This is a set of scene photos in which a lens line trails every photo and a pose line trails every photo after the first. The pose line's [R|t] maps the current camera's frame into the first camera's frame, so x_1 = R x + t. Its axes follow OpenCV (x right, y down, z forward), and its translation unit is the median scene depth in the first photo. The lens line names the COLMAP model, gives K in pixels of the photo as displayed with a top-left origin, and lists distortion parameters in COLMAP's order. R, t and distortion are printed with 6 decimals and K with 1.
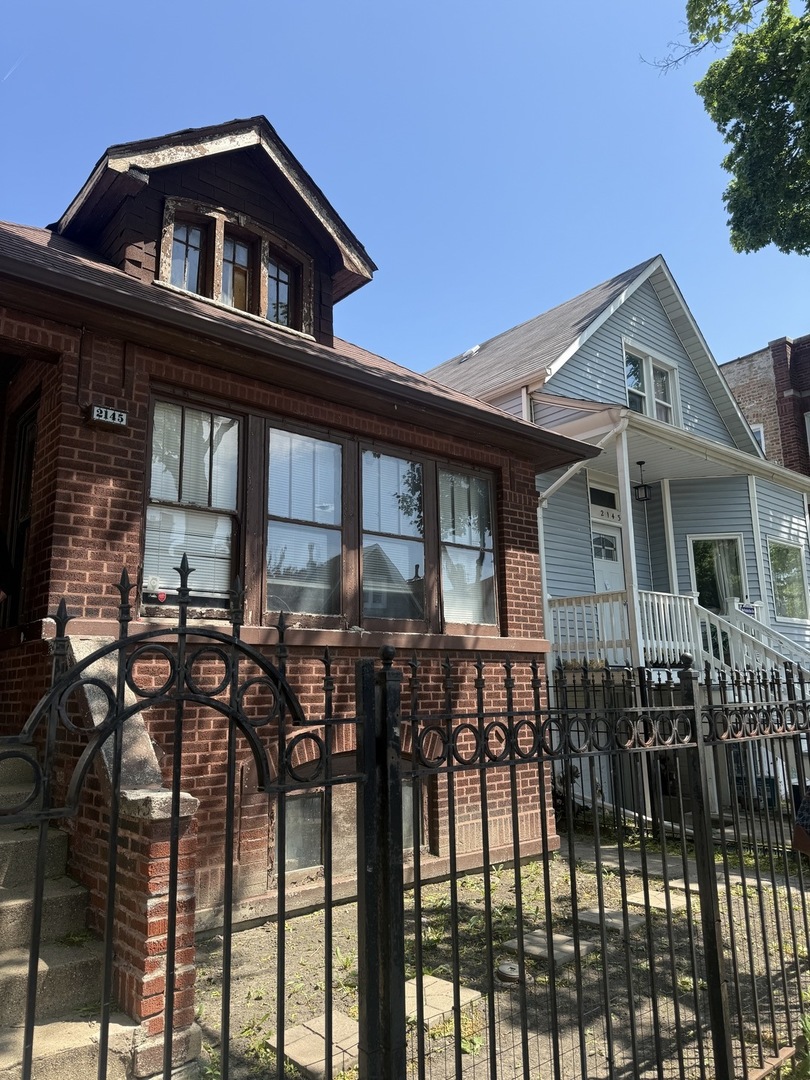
lens RADIAL K [[742.7, 0, 406.8], [0, 742.7, 553.5], [0, 0, 1]] dist [0.071374, -0.138170]
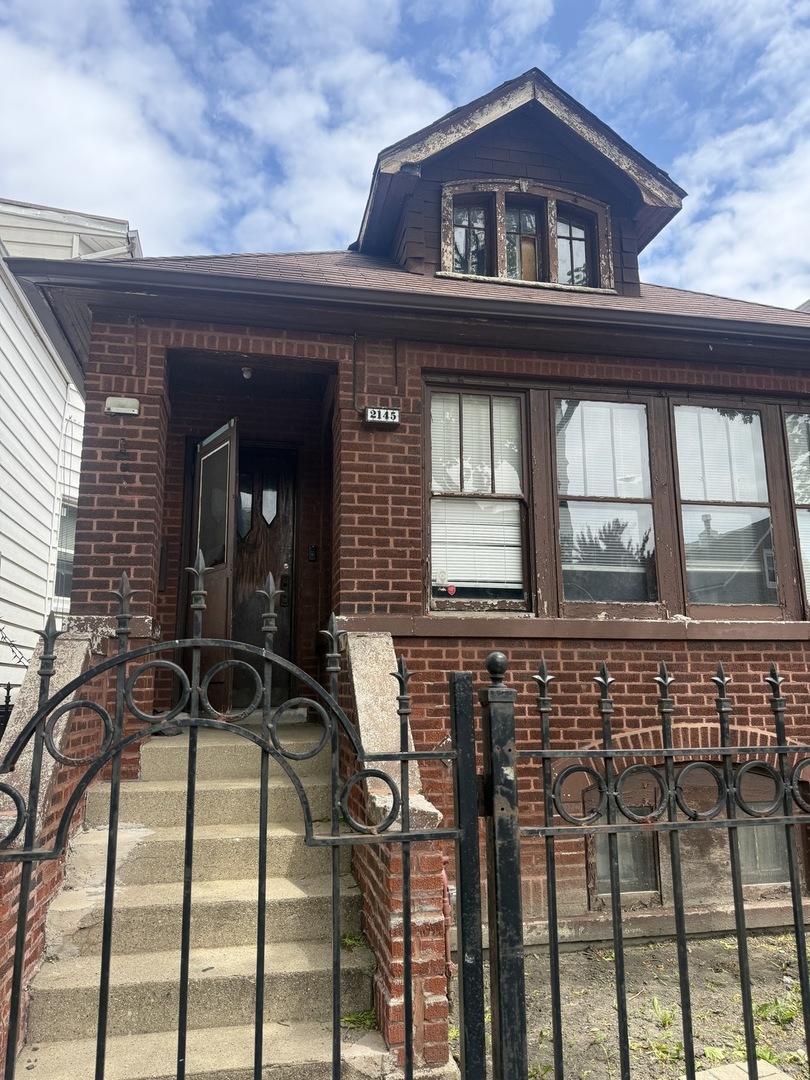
lens RADIAL K [[743.7, 0, 405.0], [0, 743.7, 540.0], [0, 0, 1]] dist [0.095896, -0.170240]
pose [[0.866032, -0.078869, -0.493729, 0.103200], [0.079496, 0.996639, -0.019764, 0.006734], [0.493629, -0.022133, 0.869391, 0.117280]]
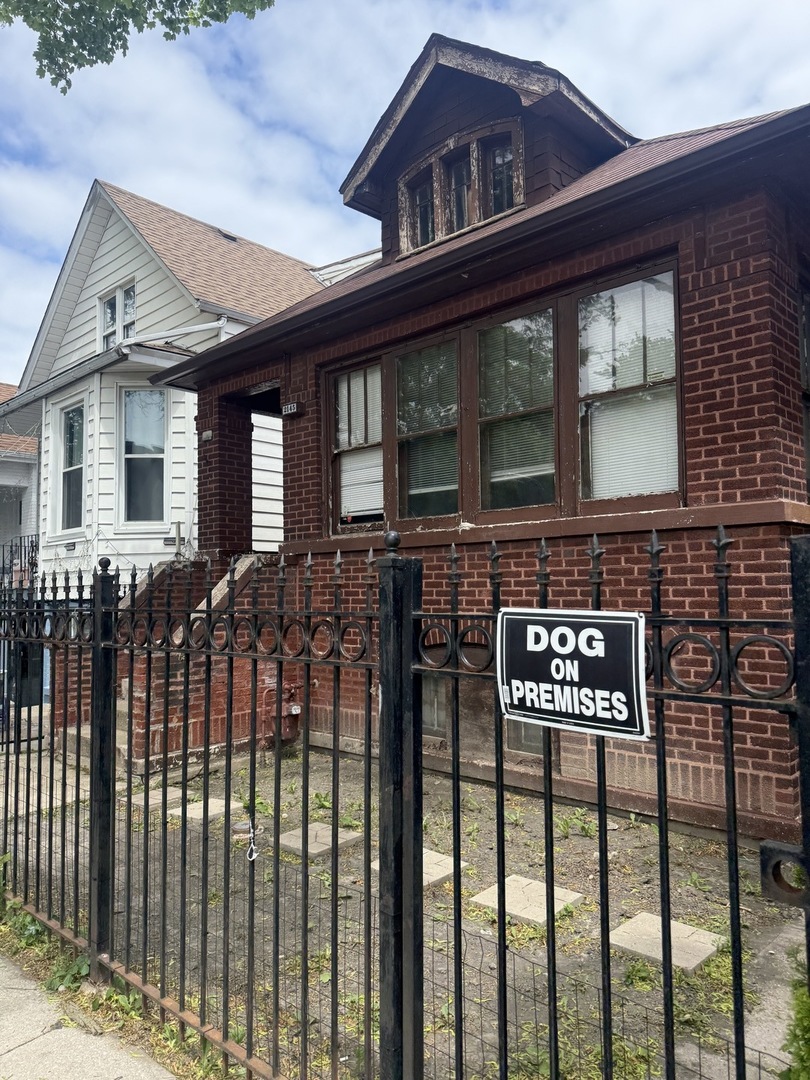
lens RADIAL K [[743.7, 0, 405.0], [0, 743.7, 540.0], [0, 0, 1]] dist [0.095896, -0.170240]
pose [[0.131414, -0.042395, -0.990421, 1.006316], [0.201952, 0.979279, -0.015122, 0.132315], [0.970539, -0.198030, 0.137253, 0.860707]]
